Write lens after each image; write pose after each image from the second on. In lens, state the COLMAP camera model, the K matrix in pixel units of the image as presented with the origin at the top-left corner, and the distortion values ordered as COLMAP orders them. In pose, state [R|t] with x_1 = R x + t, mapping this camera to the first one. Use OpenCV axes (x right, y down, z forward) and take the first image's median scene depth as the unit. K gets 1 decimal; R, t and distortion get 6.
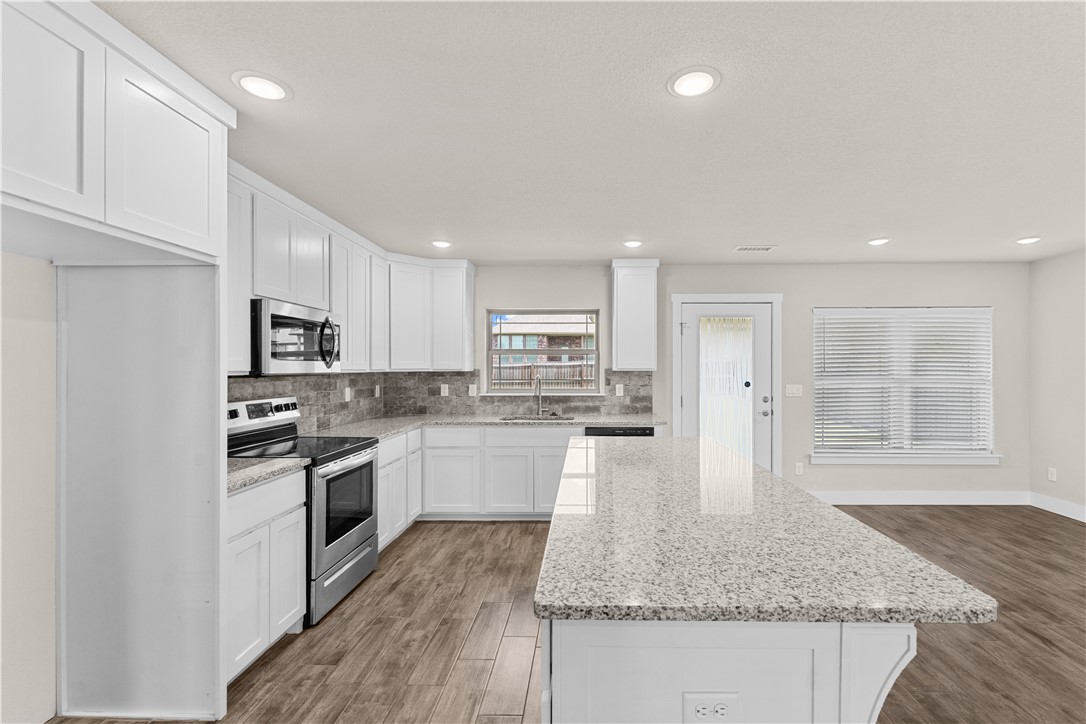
lens RADIAL K [[469.7, 0, 576.8], [0, 469.7, 366.2], [0, 0, 1]] dist [-0.000737, -0.001109]
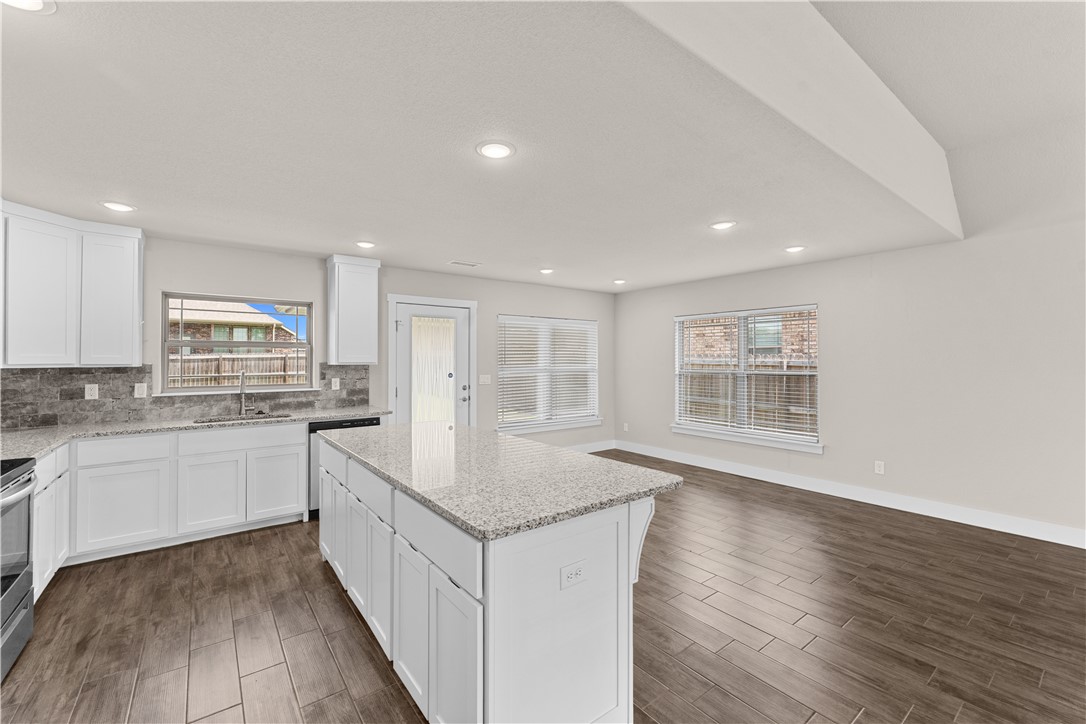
lens RADIAL K [[448.1, 0, 541.0], [0, 448.1, 354.0], [0, 0, 1]] dist [-0.003313, 0.000184]
pose [[0.786385, 0.007192, 0.617695, -0.167105], [0.000929, 0.999917, -0.012824, -0.000829], [-0.617736, 0.010658, 0.786313, -0.032535]]
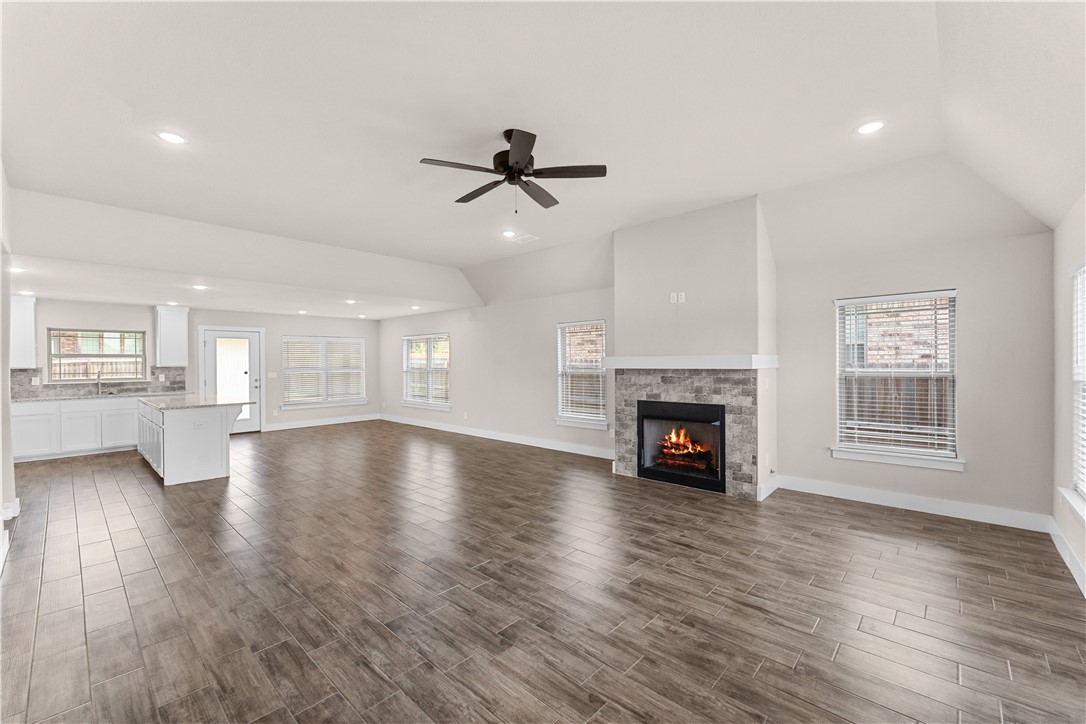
lens RADIAL K [[448.1, 0, 545.4], [0, 448.1, 364.2], [0, 0, 1]] dist [-0.003313, 0.000184]
pose [[0.668304, -0.010182, 0.743819, -0.207742], [0.006634, 0.999948, 0.007728, -0.003783], [-0.743859, -0.000231, 0.668337, -1.276325]]
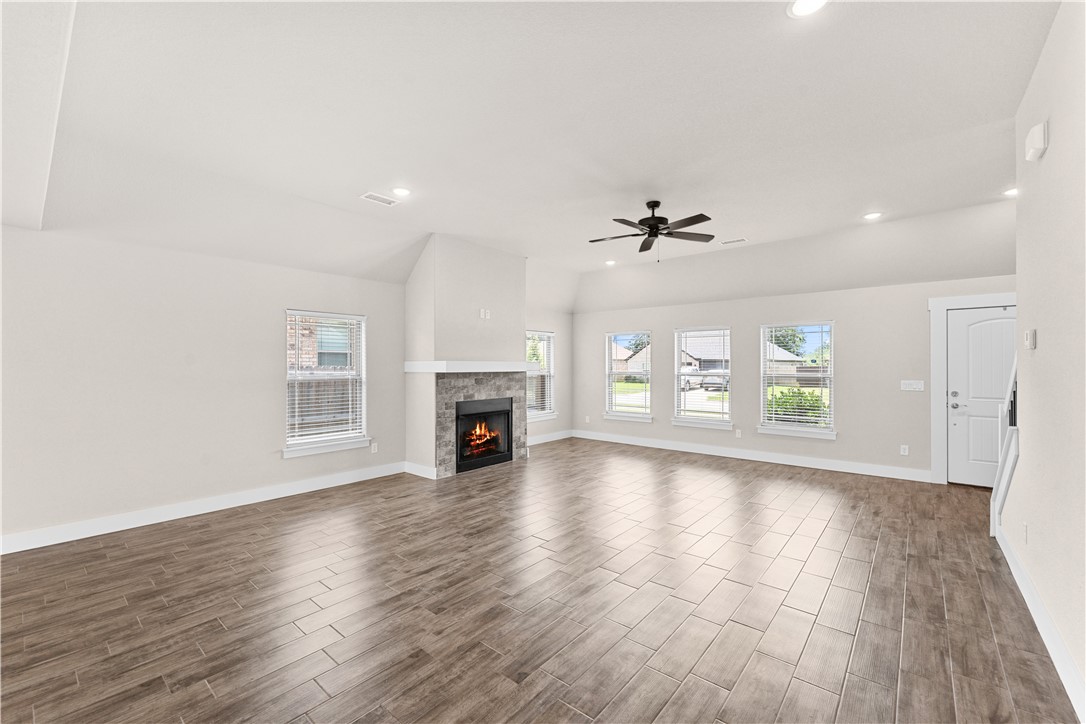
lens RADIAL K [[448.1, 0, 536.7], [0, 448.1, 362.0], [0, 0, 1]] dist [-0.003313, 0.000184]
pose [[-0.771980, 0.003569, 0.635636, -0.144544], [-0.003262, 0.999949, -0.009577, 0.000672], [-0.635638, -0.009467, -0.771929, 0.188858]]
